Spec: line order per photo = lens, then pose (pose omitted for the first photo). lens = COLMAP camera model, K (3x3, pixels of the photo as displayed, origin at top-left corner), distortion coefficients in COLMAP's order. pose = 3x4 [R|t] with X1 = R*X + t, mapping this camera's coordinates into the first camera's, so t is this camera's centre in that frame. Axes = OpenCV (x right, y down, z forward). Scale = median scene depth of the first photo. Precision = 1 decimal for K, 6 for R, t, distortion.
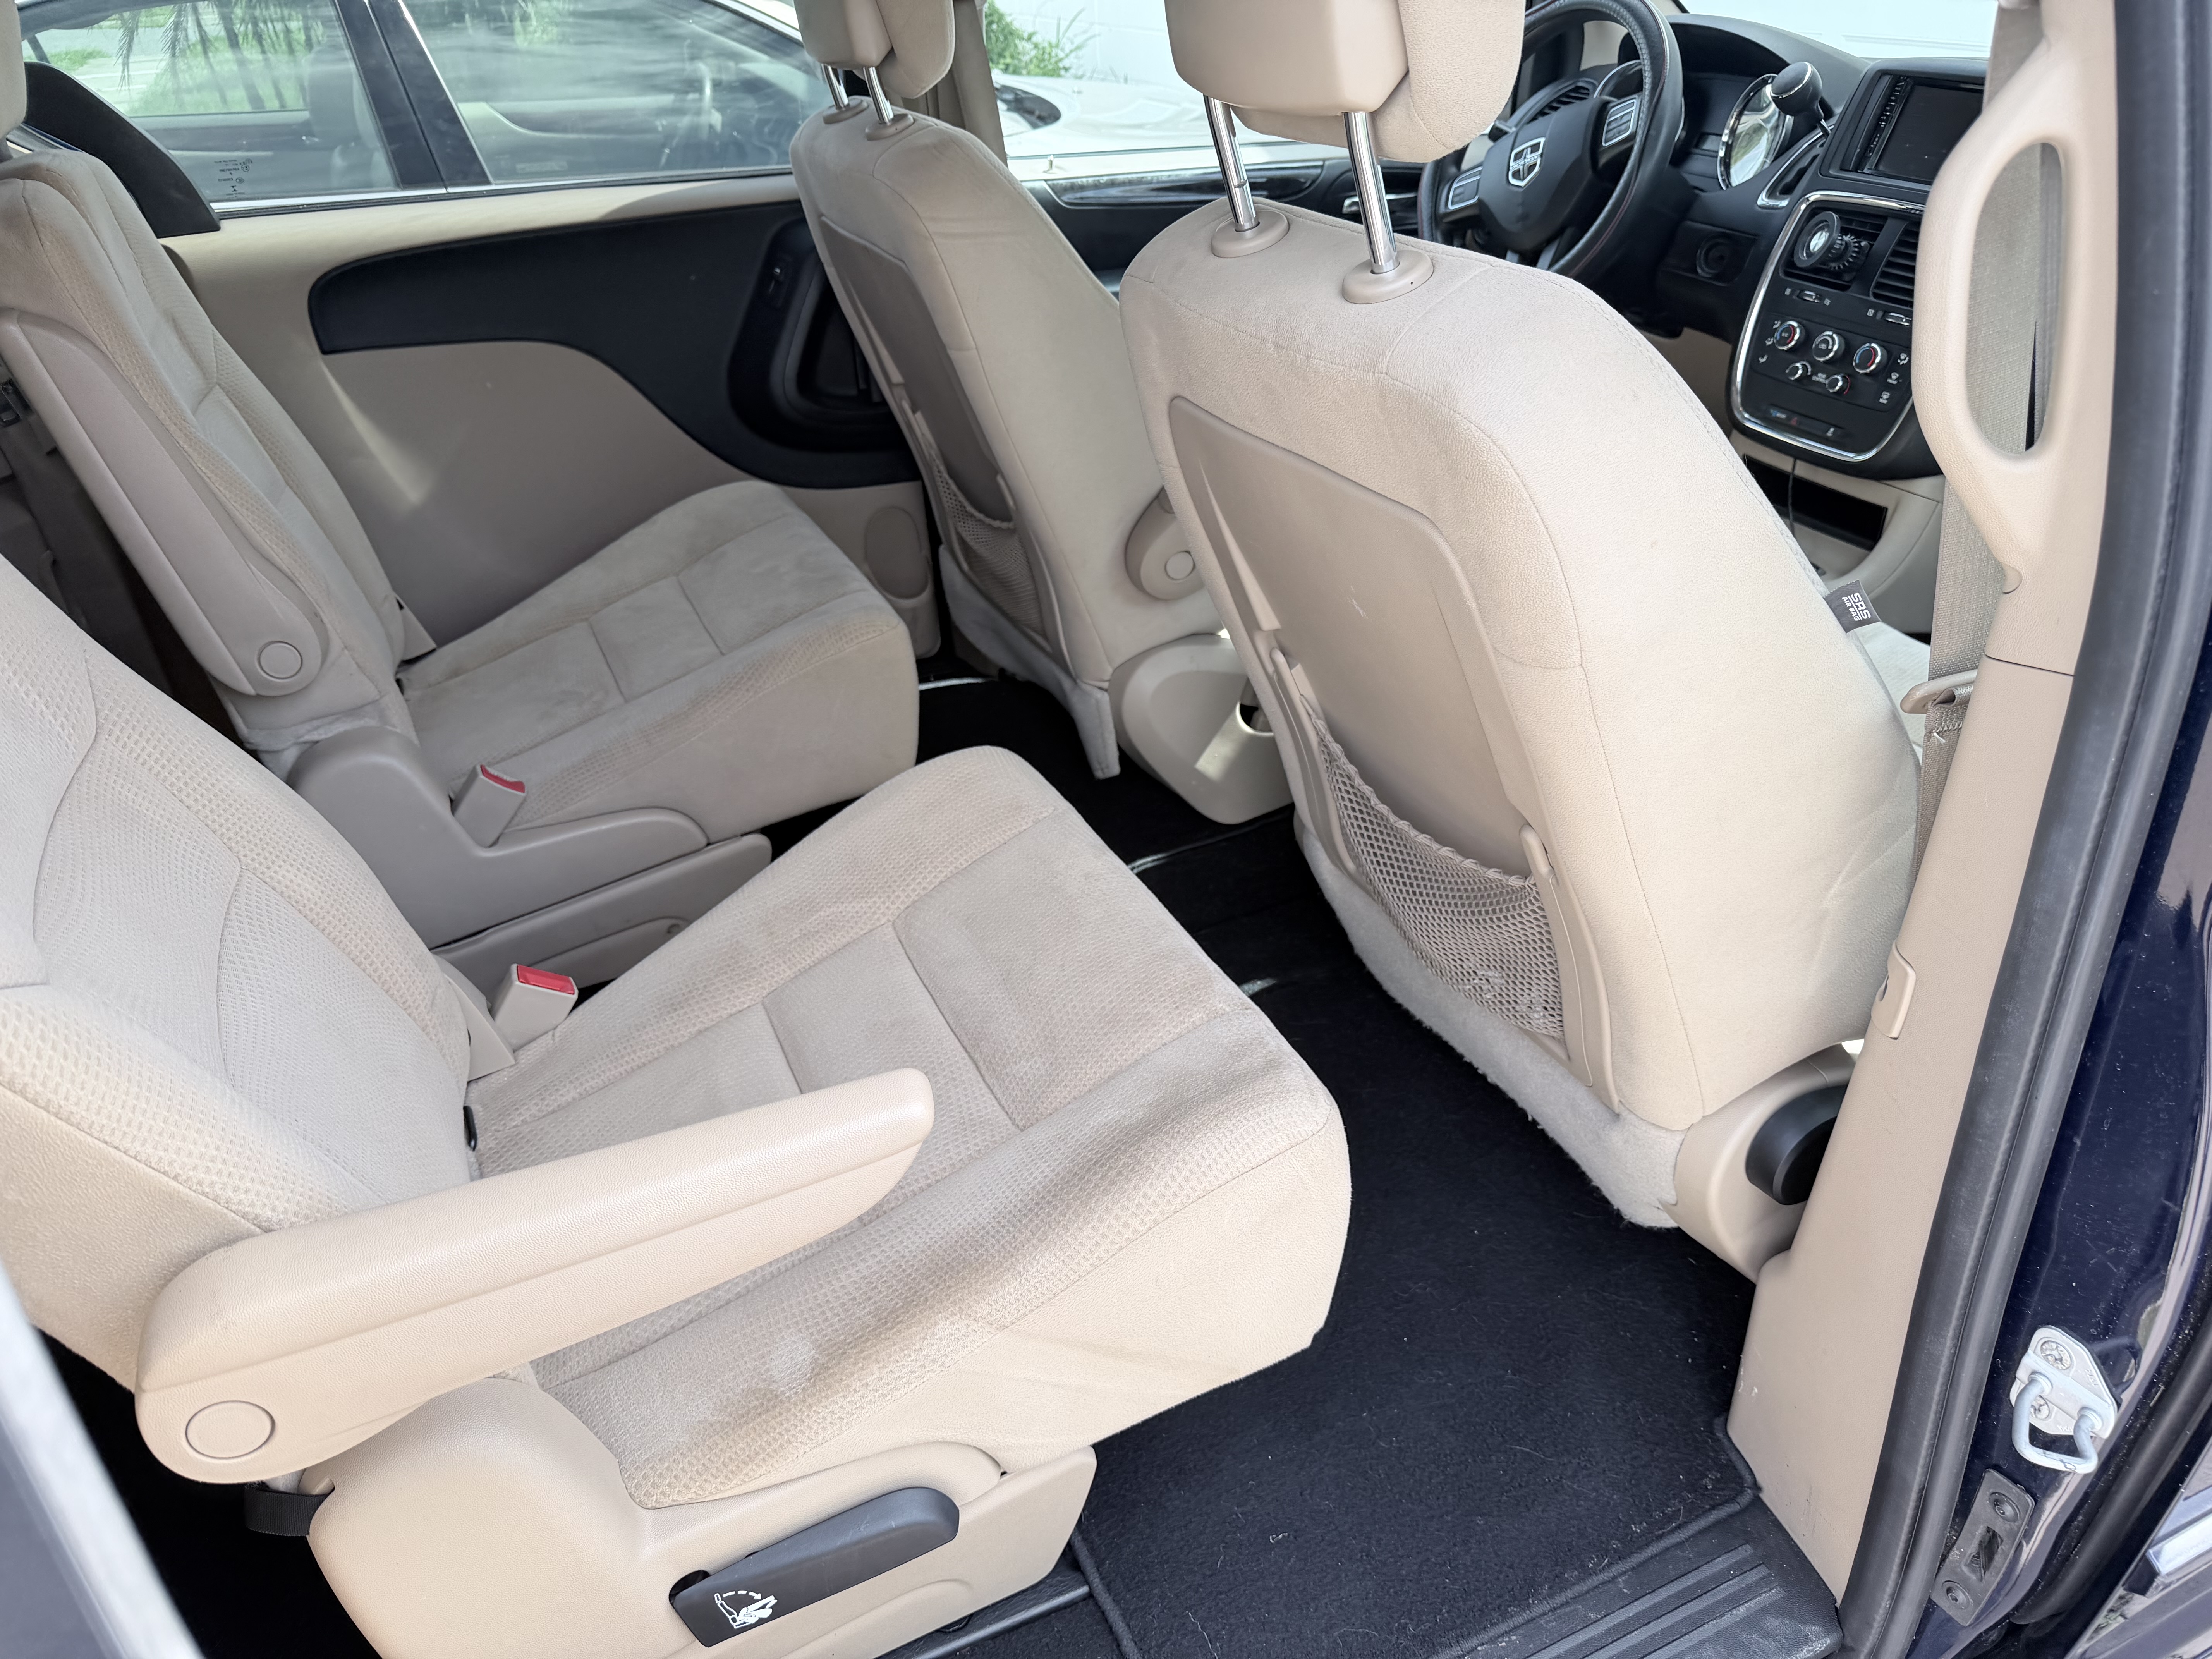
lens RADIAL K [[1530.7, 0, 1106.0], [0, 1530.7, 829.5], [0, 0, 1]] dist [-0.000600, -0.105166]
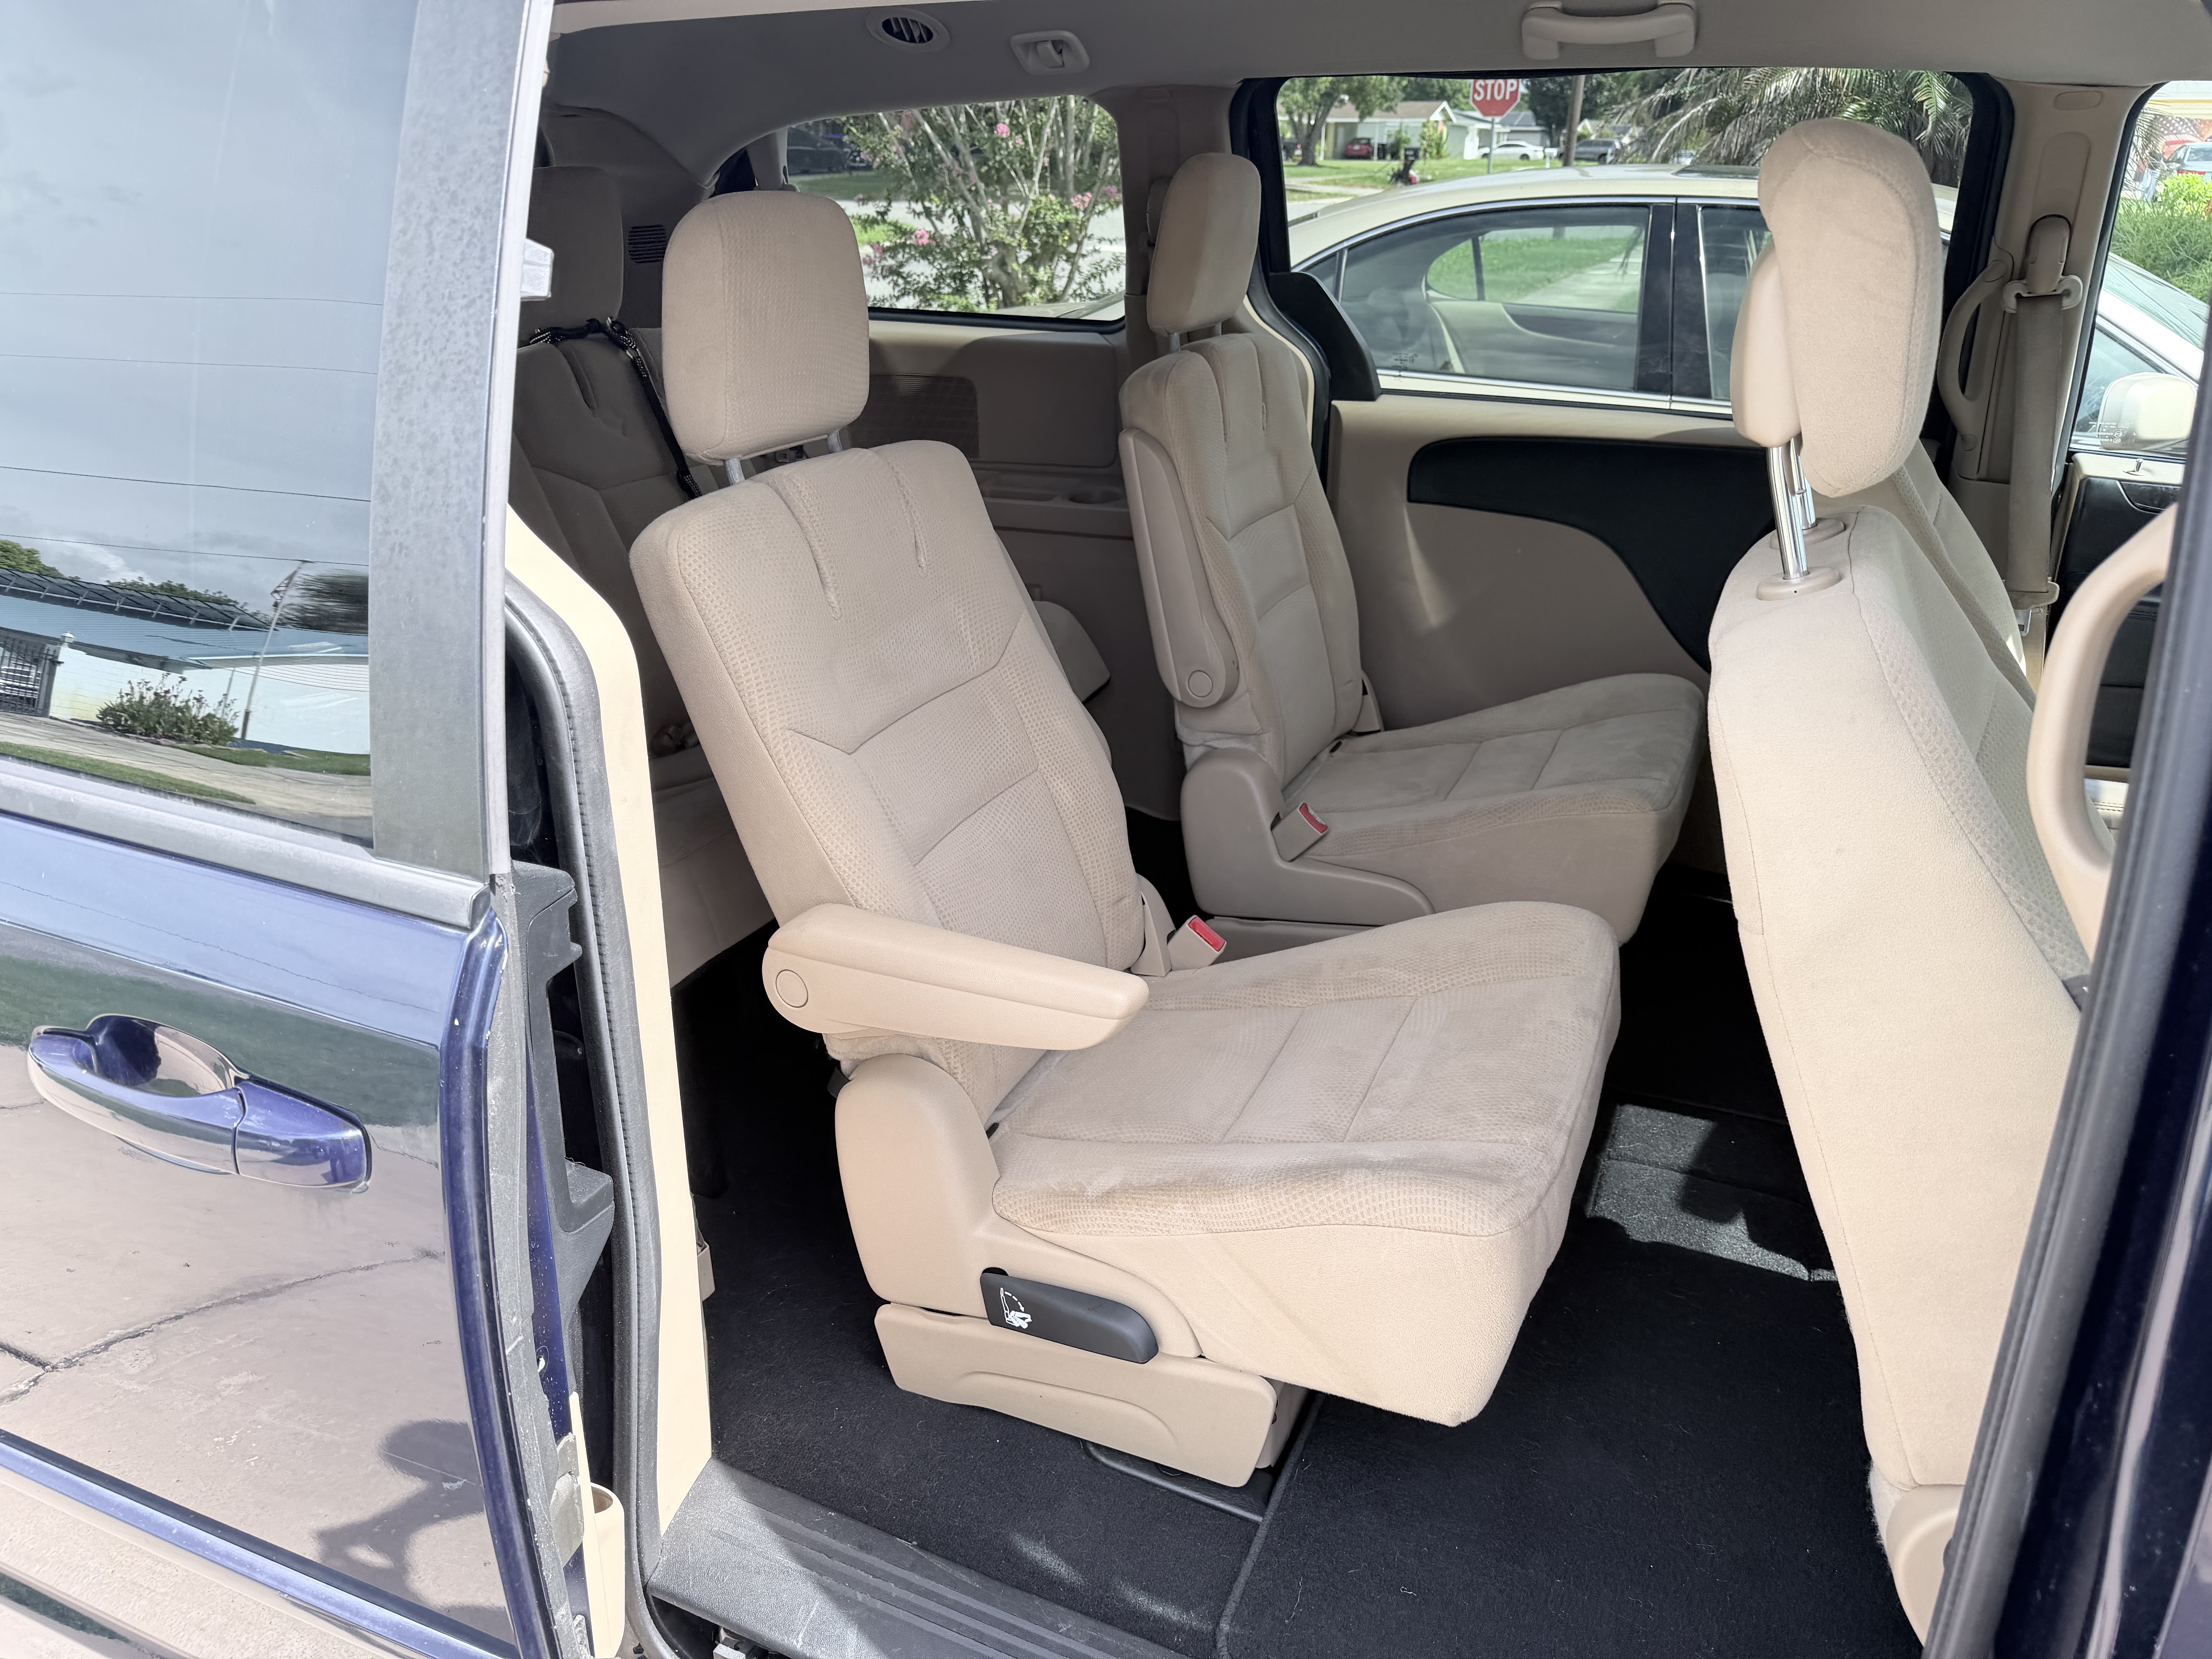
lens RADIAL K [[1539.8, 0, 1106.0], [0, 1539.8, 829.5], [0, 0, 1]] dist [0.011276, -0.037151]
pose [[0.637962, 0.327375, -0.697015, 0.399770], [-0.405789, 0.912186, 0.057027, -0.024843], [0.654477, 0.246460, 0.714785, -0.082265]]
